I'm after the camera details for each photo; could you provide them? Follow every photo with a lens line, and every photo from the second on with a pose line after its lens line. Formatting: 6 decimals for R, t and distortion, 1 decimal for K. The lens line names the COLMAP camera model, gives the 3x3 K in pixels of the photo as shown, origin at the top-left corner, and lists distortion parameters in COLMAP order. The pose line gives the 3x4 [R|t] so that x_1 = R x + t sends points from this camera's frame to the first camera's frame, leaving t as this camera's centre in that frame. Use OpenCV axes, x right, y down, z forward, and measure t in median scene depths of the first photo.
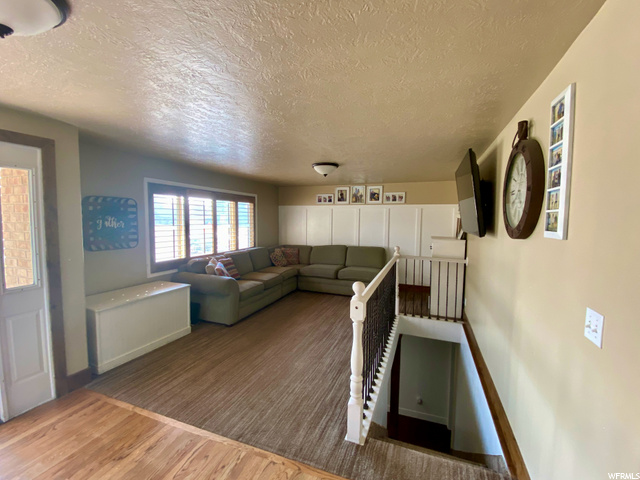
lens RADIAL K [[276.3, 0, 319.6], [0, 276.3, 237.4], [0, 0, 1]] dist [0.064244, -0.039218]
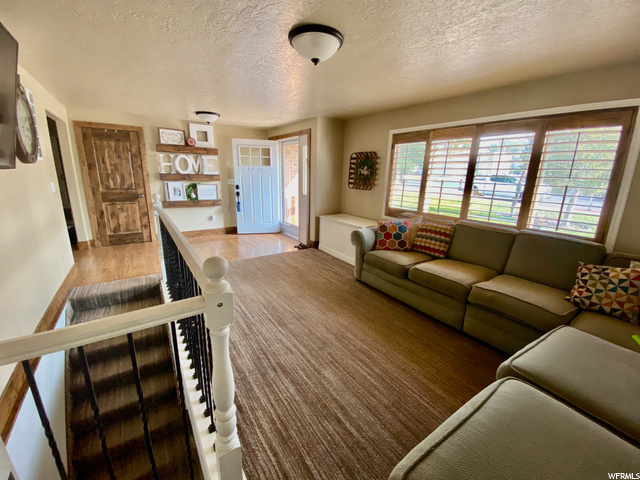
lens RADIAL K [[255.0, 0, 317.6], [0, 255.0, 242.5], [0, 0, 1]] dist [0.001928, 0.000119]
pose [[-0.566462, 0.192346, -0.801326, 0.356358], [-0.090190, 0.952069, 0.292285, -0.041138], [0.819138, 0.237840, -0.521963, 1.068498]]
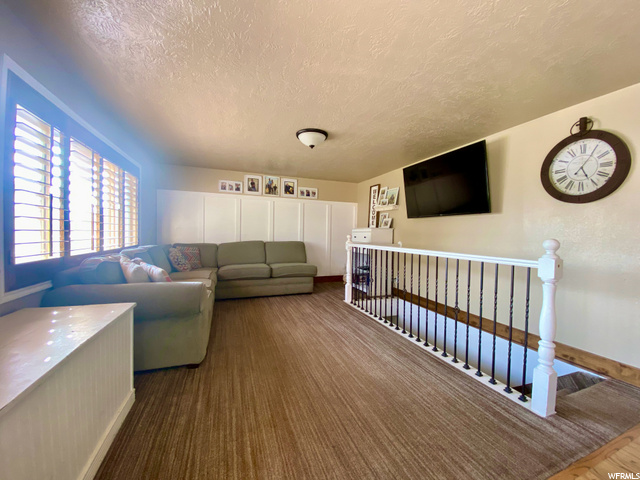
lens RADIAL K [[255.0, 0, 317.6], [0, 255.0, 242.5], [0, 0, 1]] dist [0.001928, 0.000119]
pose [[0.750270, -0.018085, 0.660884, -0.391453], [0.032243, 0.999437, -0.009255, 0.058772], [-0.660345, 0.028252, 0.750431, 0.343561]]
